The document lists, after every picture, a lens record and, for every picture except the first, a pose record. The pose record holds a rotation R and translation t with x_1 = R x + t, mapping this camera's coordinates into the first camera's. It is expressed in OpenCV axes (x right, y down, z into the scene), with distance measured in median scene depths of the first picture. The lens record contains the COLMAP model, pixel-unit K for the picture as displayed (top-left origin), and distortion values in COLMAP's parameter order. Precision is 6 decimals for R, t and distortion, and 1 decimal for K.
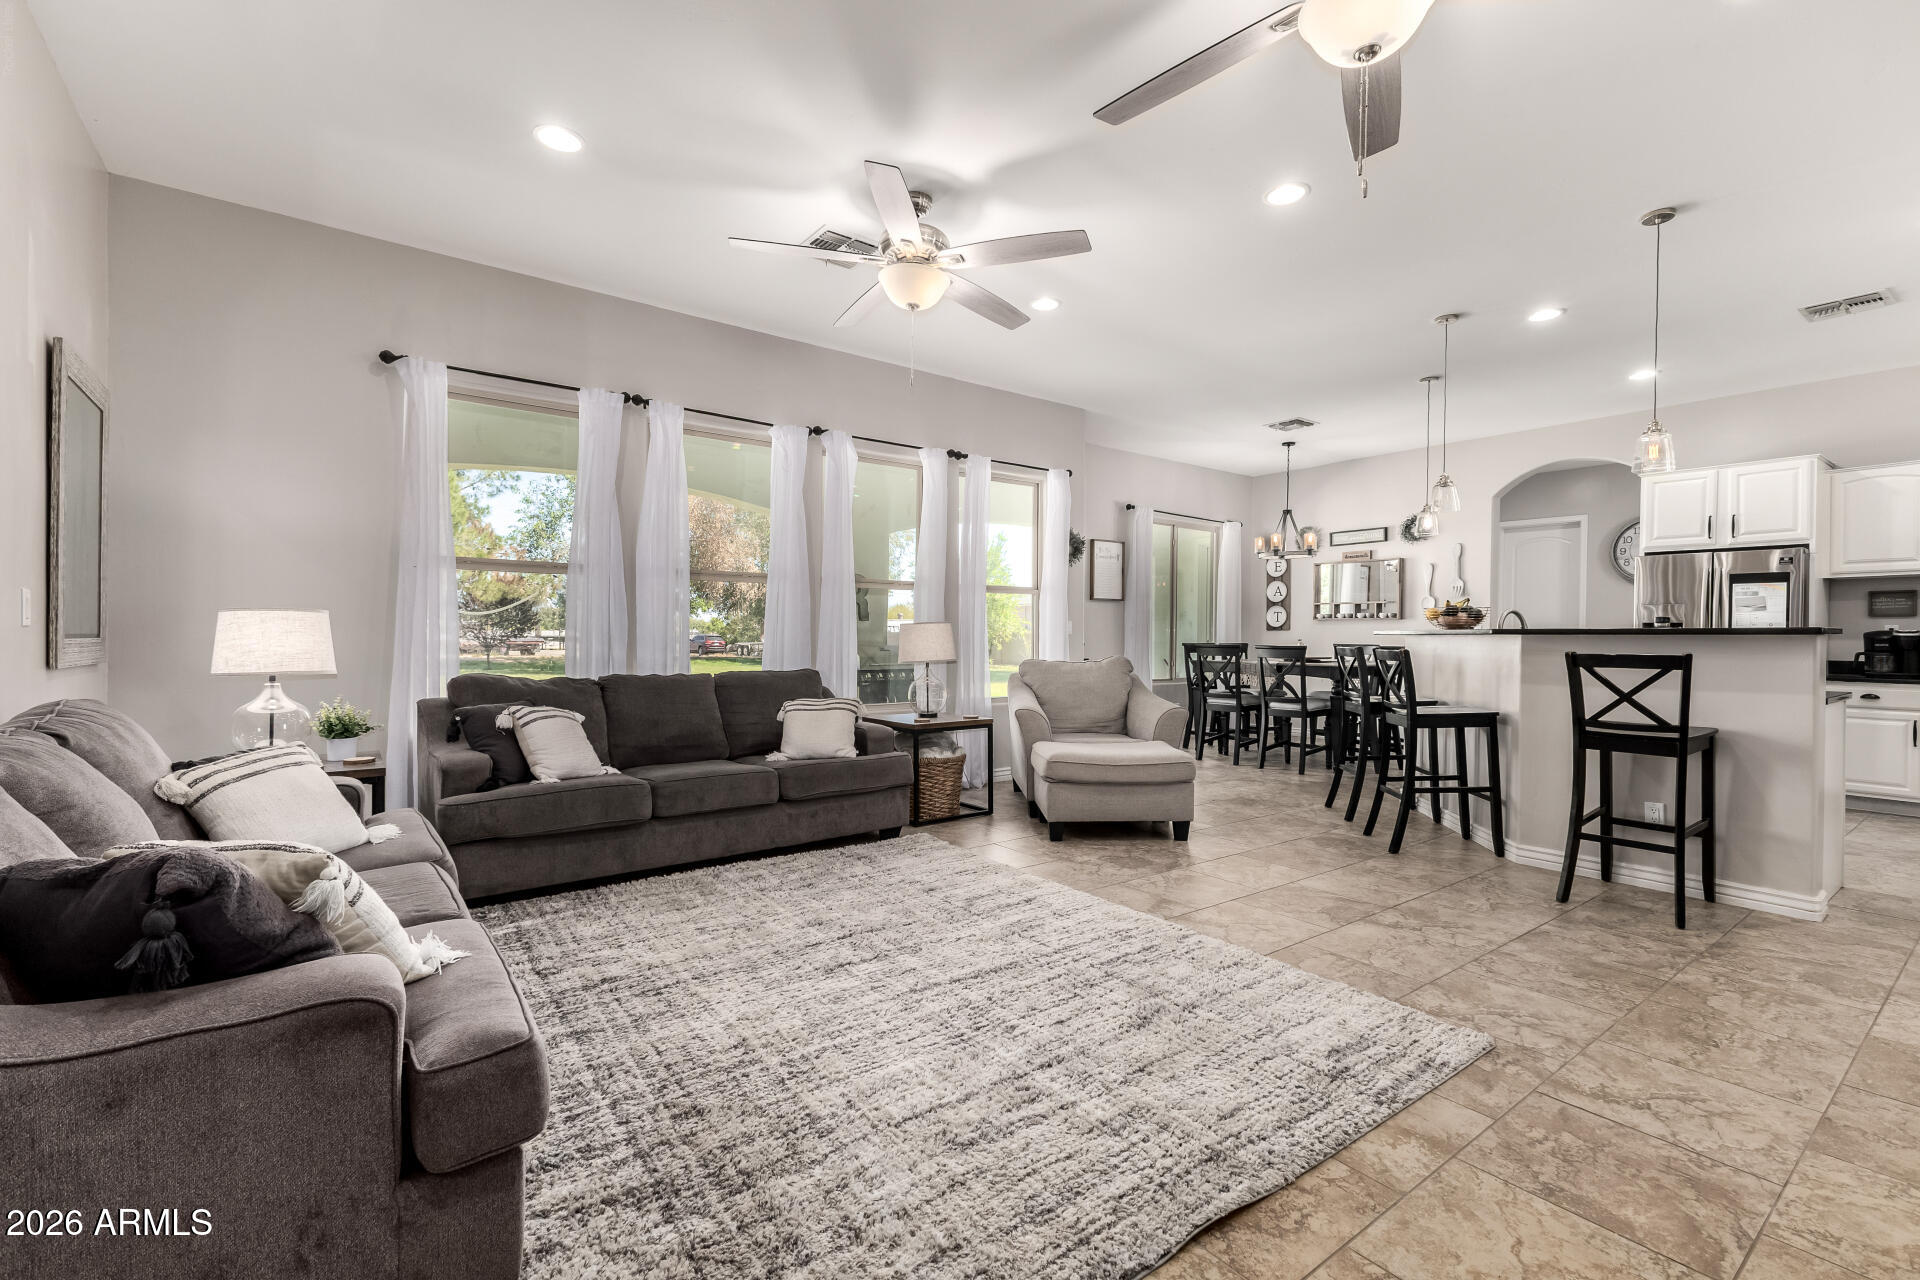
lens RADIAL K [[829.6, 0, 965.7], [0, 829.6, 639.5], [0, 0, 1]] dist [0.011245, -0.000594]
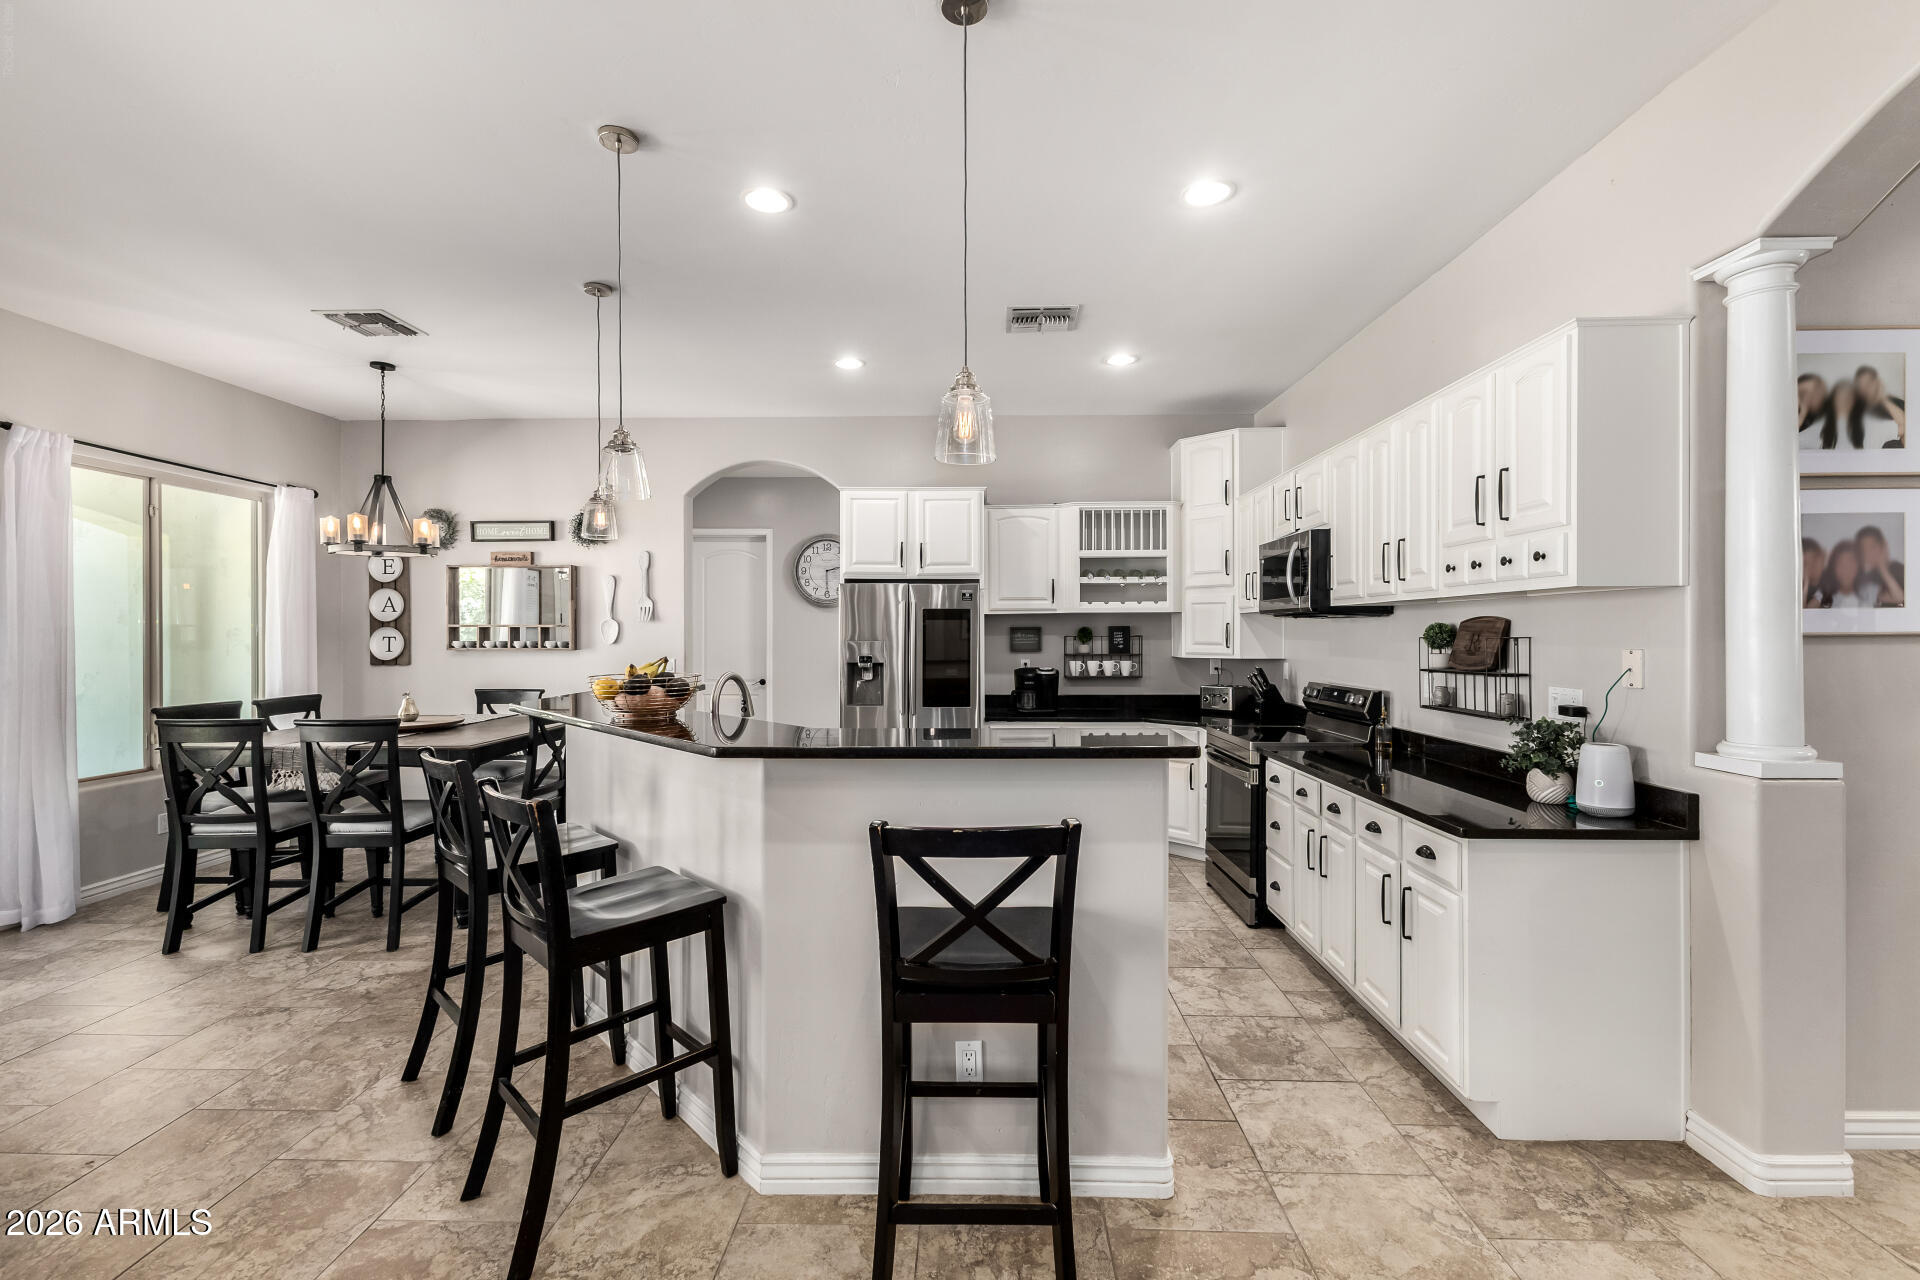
lens RADIAL K [[829.6, 0, 965.7], [0, 829.6, 639.5], [0, 0, 1]] dist [0.011245, -0.000594]
pose [[0.620525, -0.016528, 0.784012, 0.191224], [0.012306, 0.999860, 0.011338, -0.043138], [-0.784090, 0.002612, 0.620642, 0.325548]]
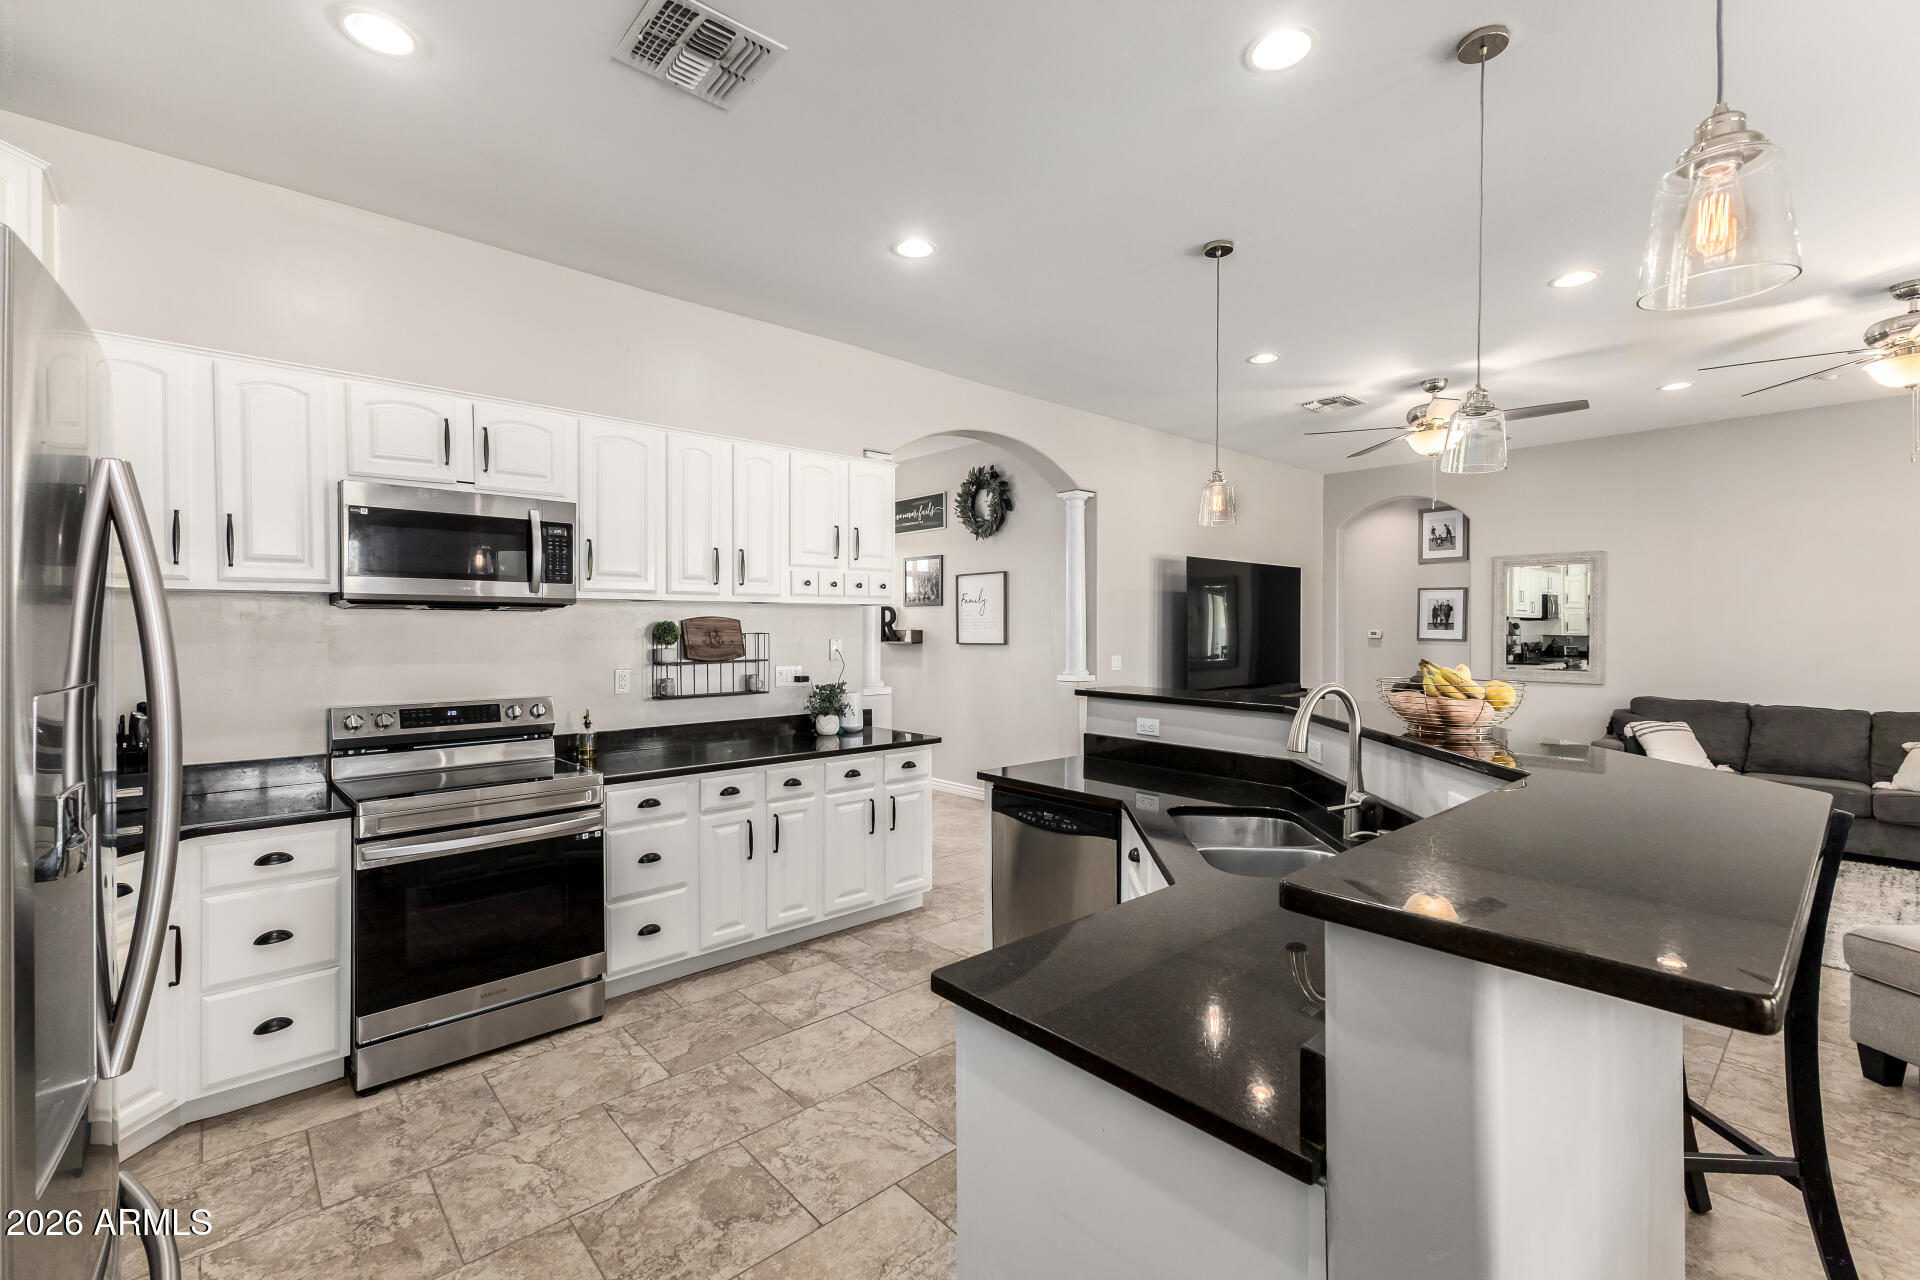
lens RADIAL K [[829.6, 0, 965.7], [0, 829.6, 639.5], [0, 0, 1]] dist [0.011245, -0.000594]
pose [[-0.994955, -0.010232, -0.099795, 0.596042], [-0.011692, 0.999833, 0.014060, -0.041549], [0.099634, 0.015156, -0.994909, 0.945421]]
